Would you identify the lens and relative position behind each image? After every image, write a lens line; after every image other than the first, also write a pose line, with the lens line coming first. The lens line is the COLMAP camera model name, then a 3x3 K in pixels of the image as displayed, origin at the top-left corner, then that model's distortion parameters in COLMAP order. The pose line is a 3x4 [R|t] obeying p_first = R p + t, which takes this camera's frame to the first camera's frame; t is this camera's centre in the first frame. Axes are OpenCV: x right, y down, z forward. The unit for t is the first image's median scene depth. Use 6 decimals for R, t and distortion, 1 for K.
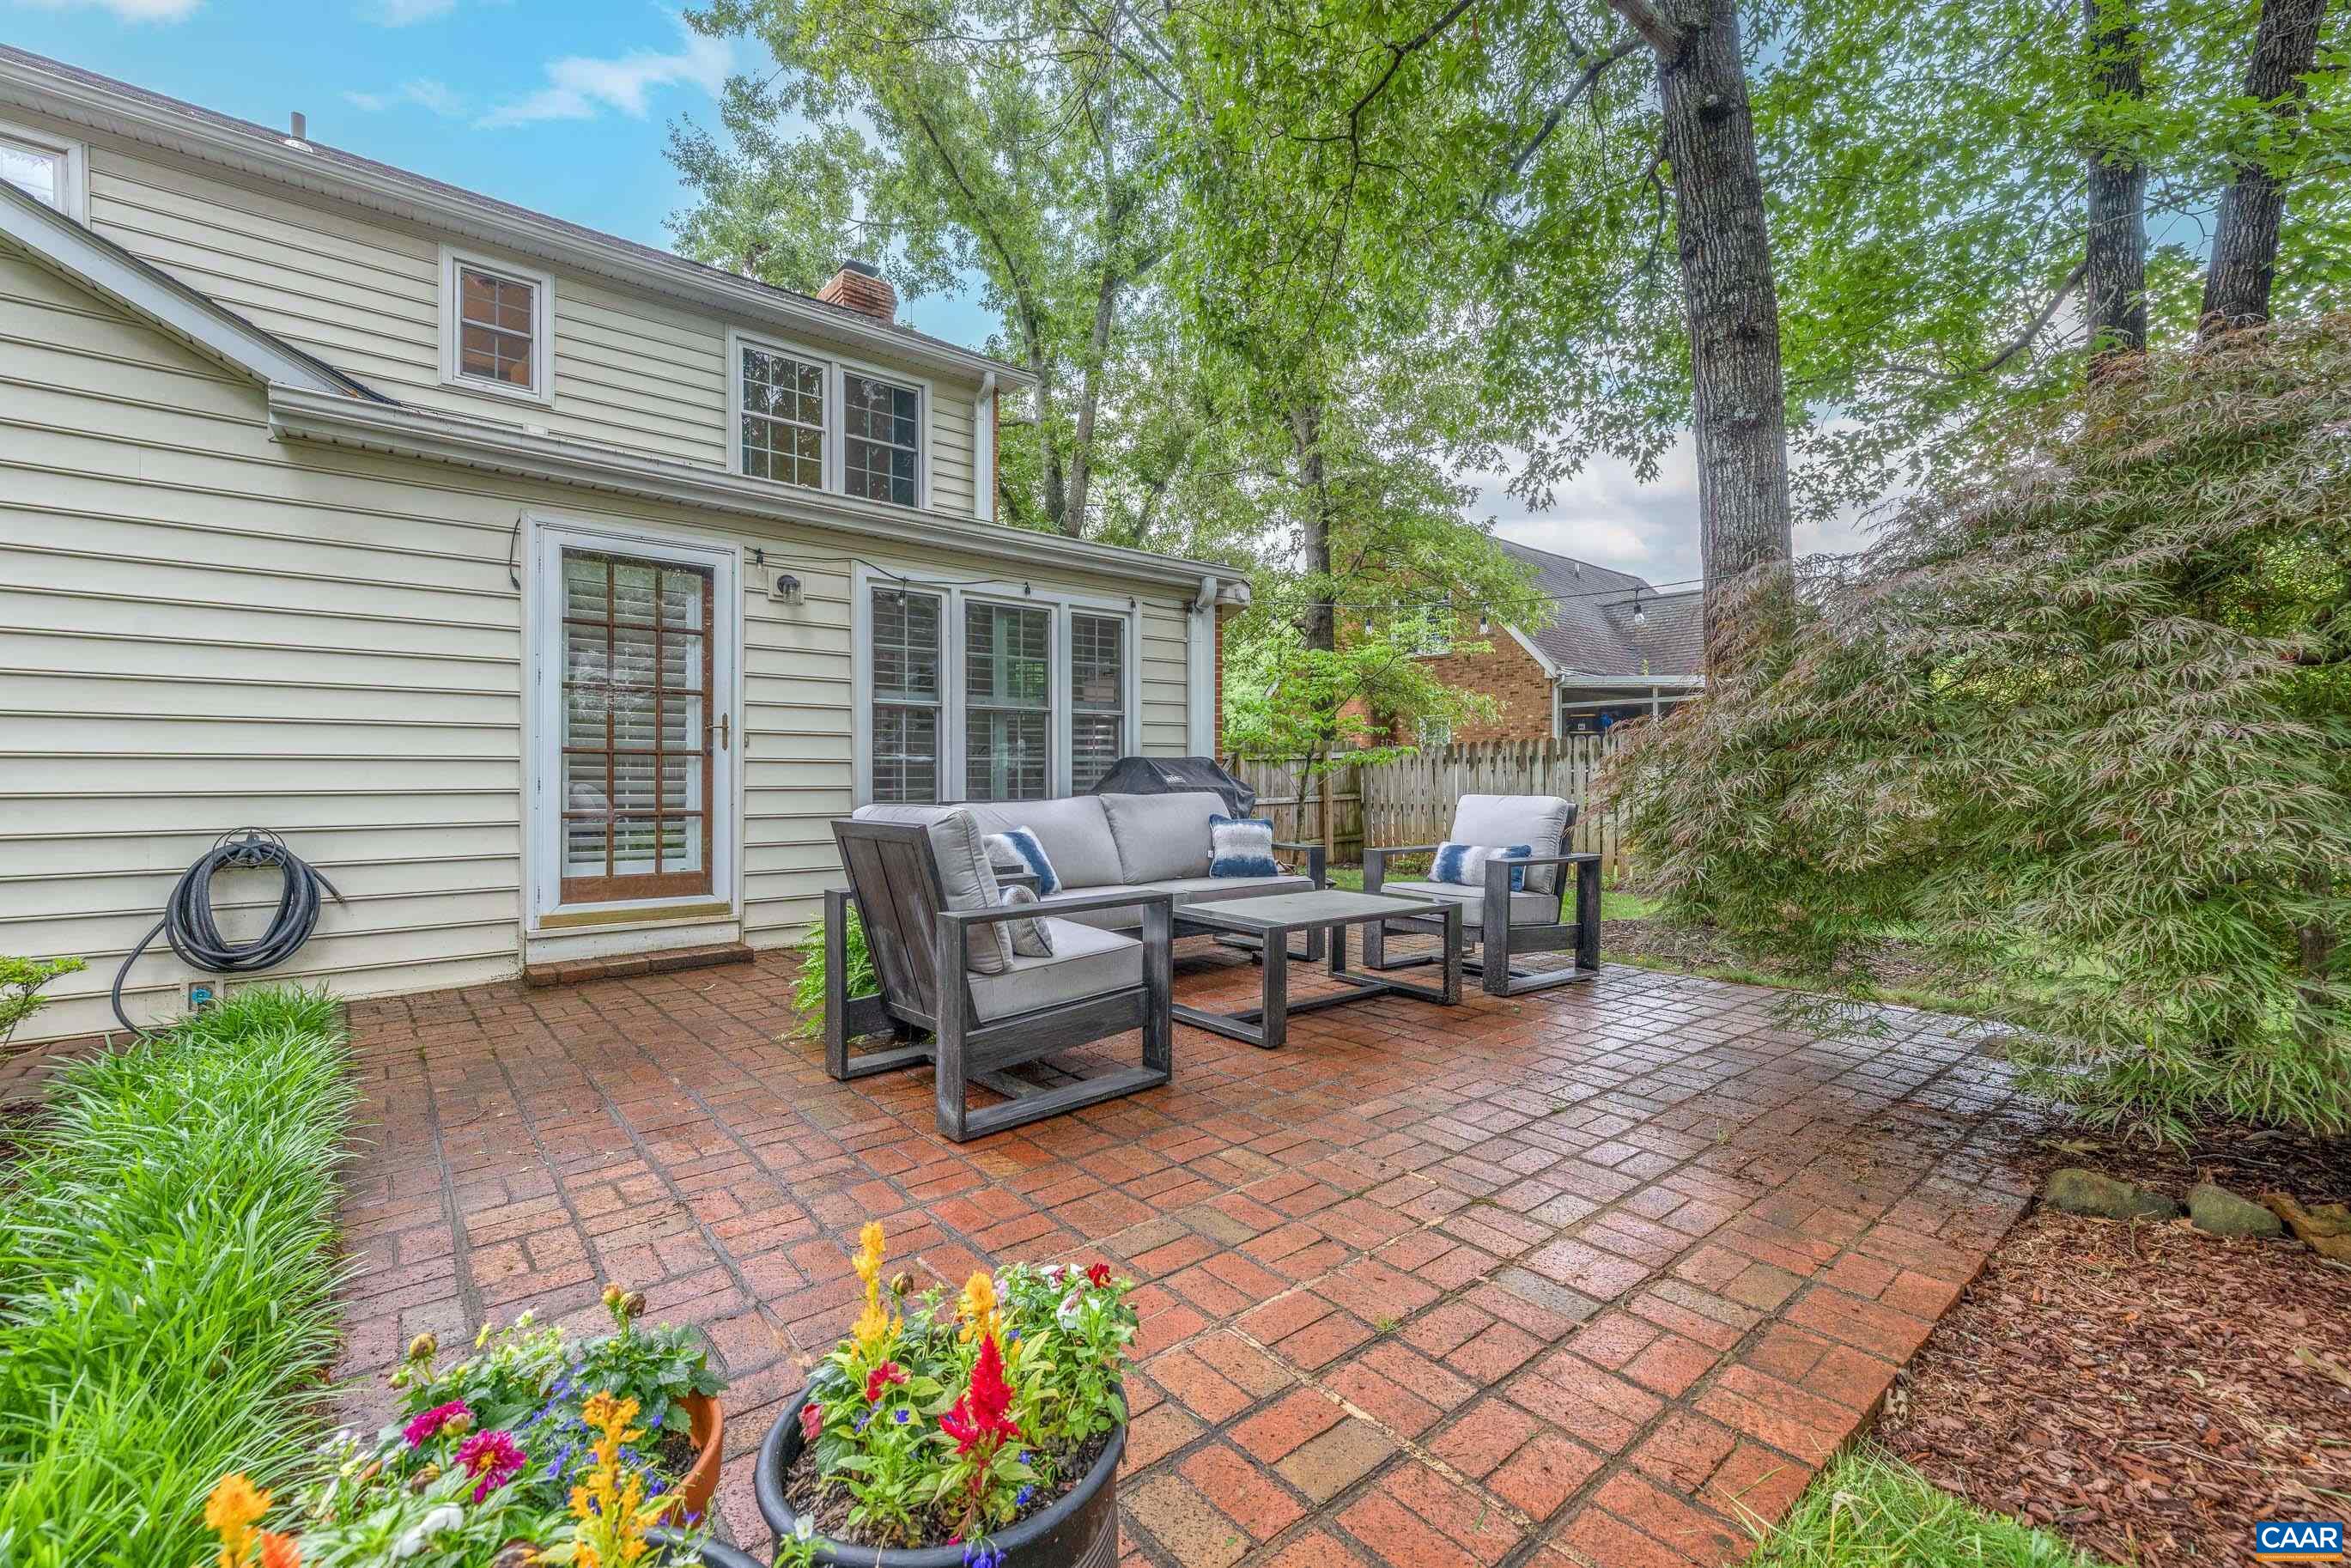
lens RADIAL K [[984.3, 0, 1178.4], [0, 984.3, 778.3], [0, 0, 1]] dist [0.001934, -0.000033]
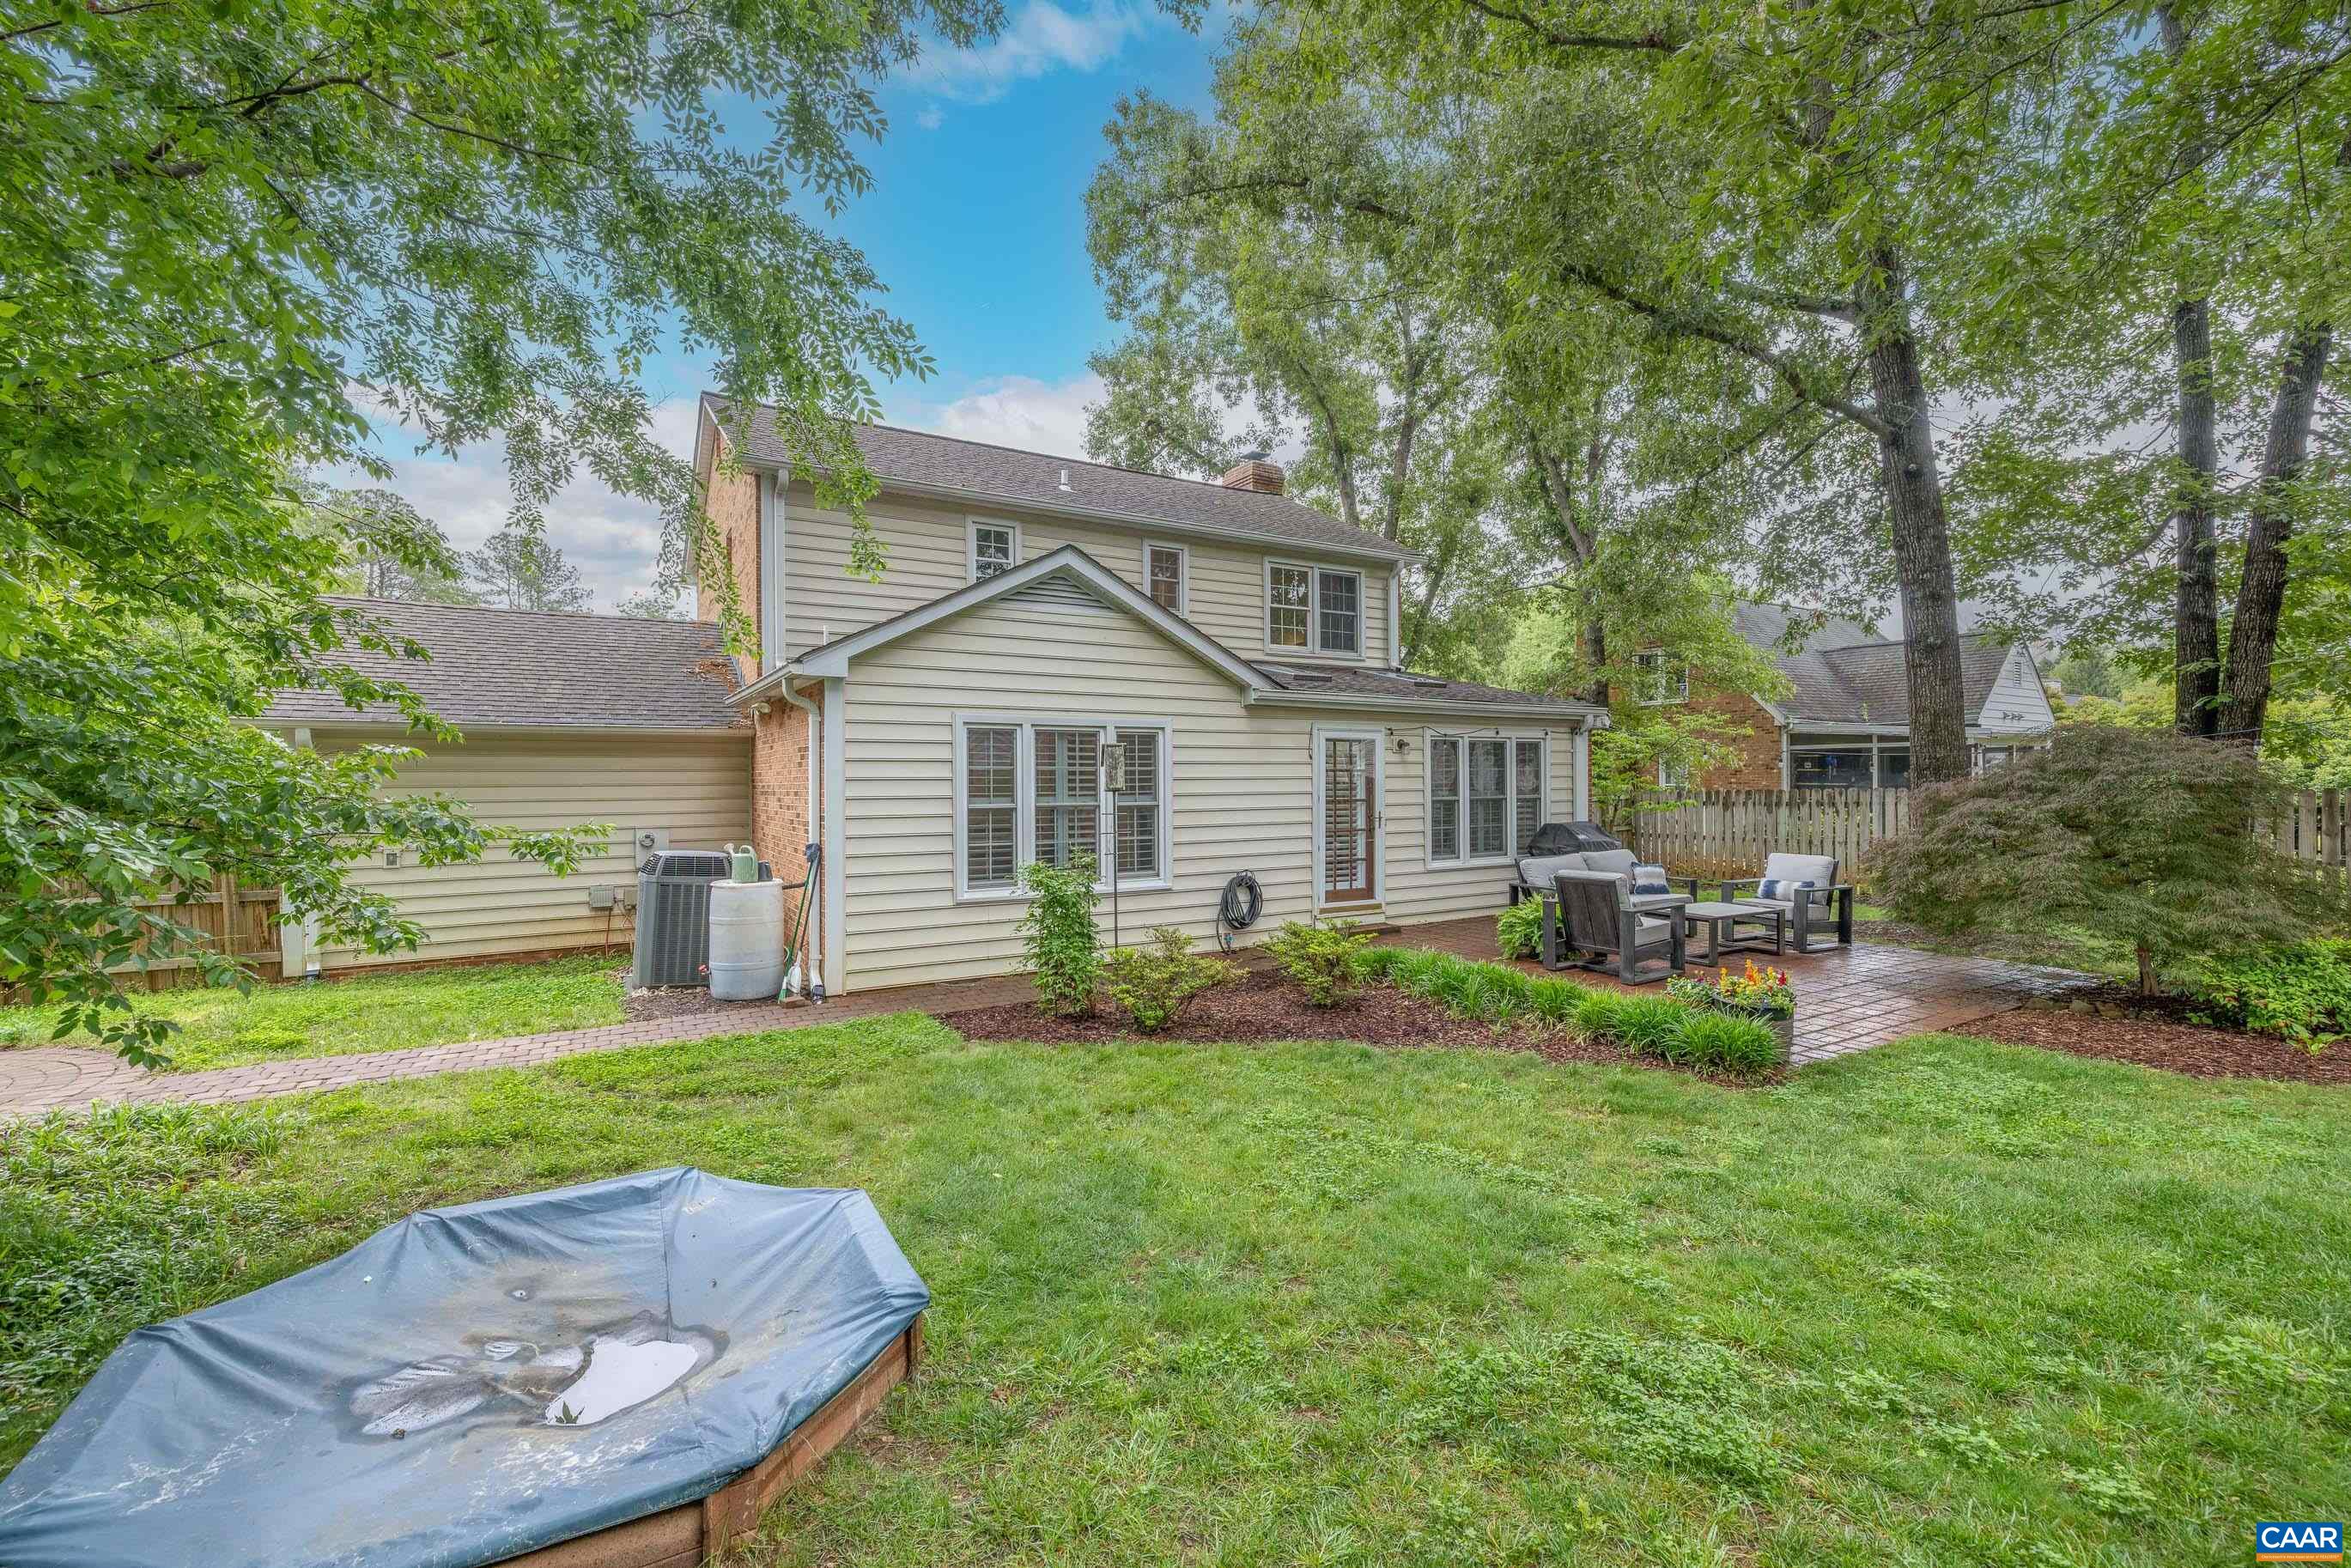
lens RADIAL K [[984.3, 0, 1183.0], [0, 984.3, 775.1], [0, 0, 1]] dist [0.001934, -0.000033]
pose [[0.987517, -0.005455, -0.157417, -0.531930], [0.004854, 0.999979, -0.004207, -0.130358], [0.157437, 0.003390, 0.987523, -1.061824]]
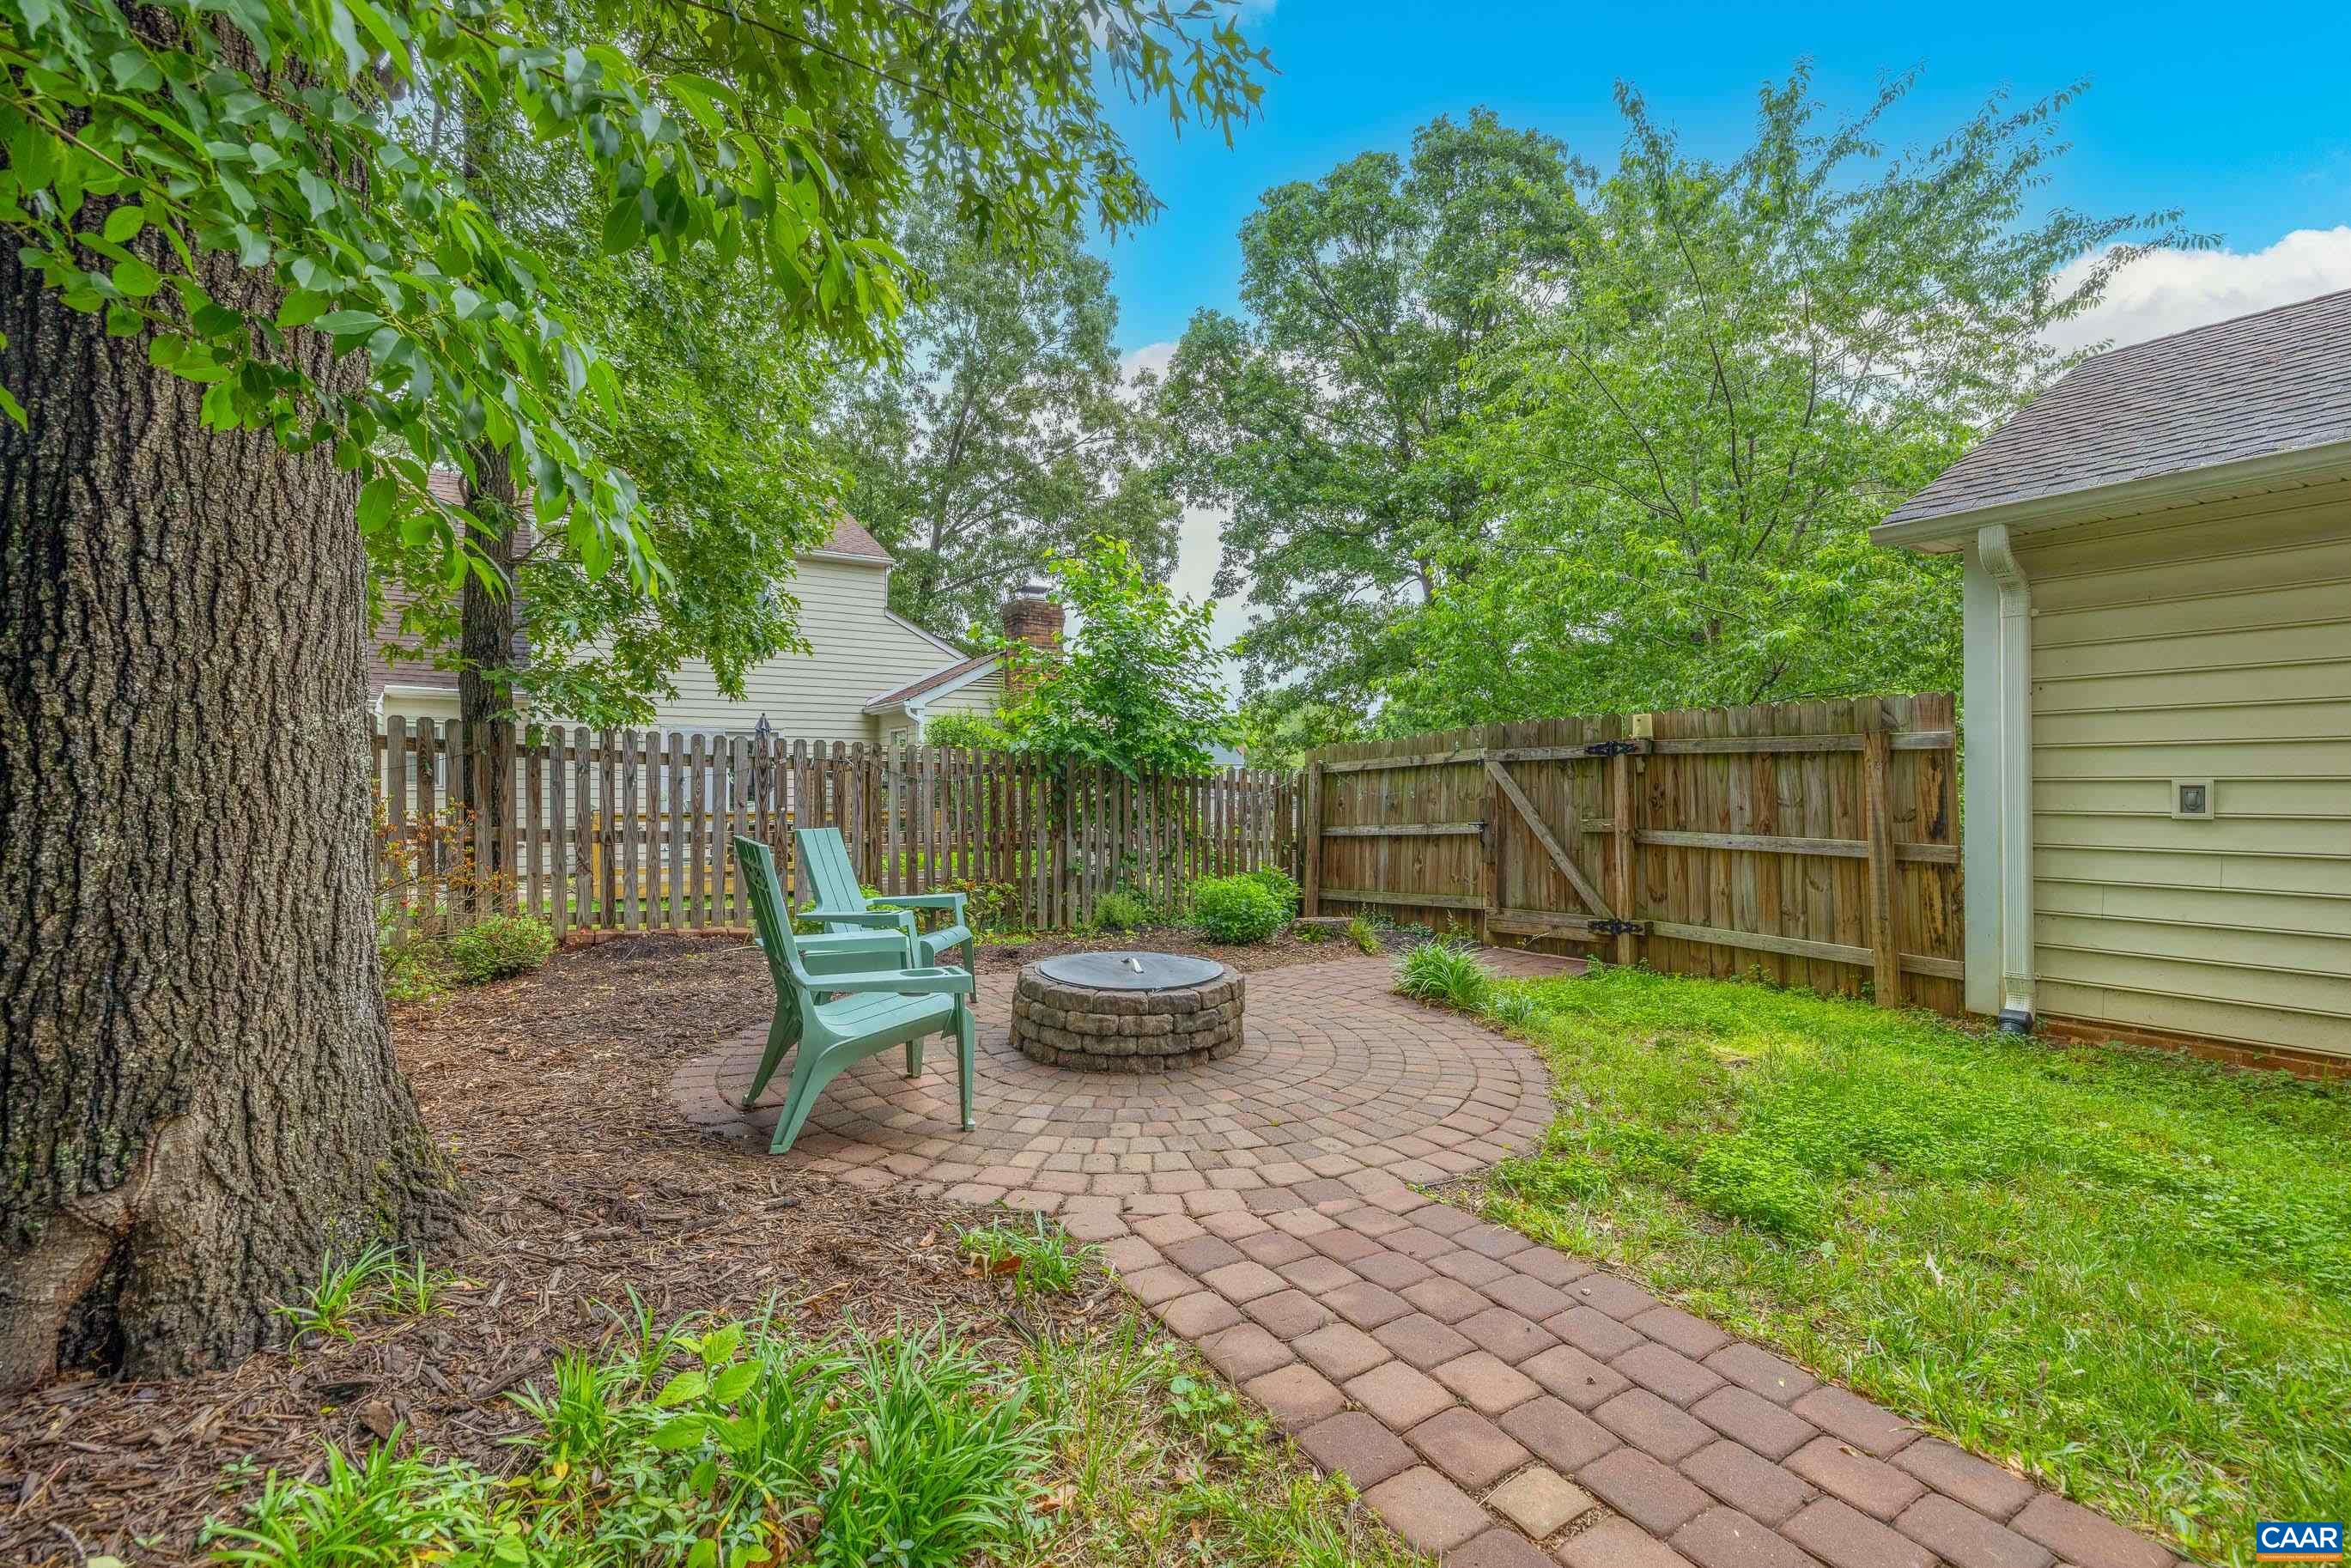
lens RADIAL K [[984.3, 0, 1185.6], [0, 984.3, 781.5], [0, 0, 1]] dist [0.001934, -0.000033]
pose [[-0.120171, -0.002644, -0.992750, -1.348341], [-0.004157, 0.999989, -0.002160, -0.001947], [0.992744, 0.003867, -0.120181, -0.229987]]
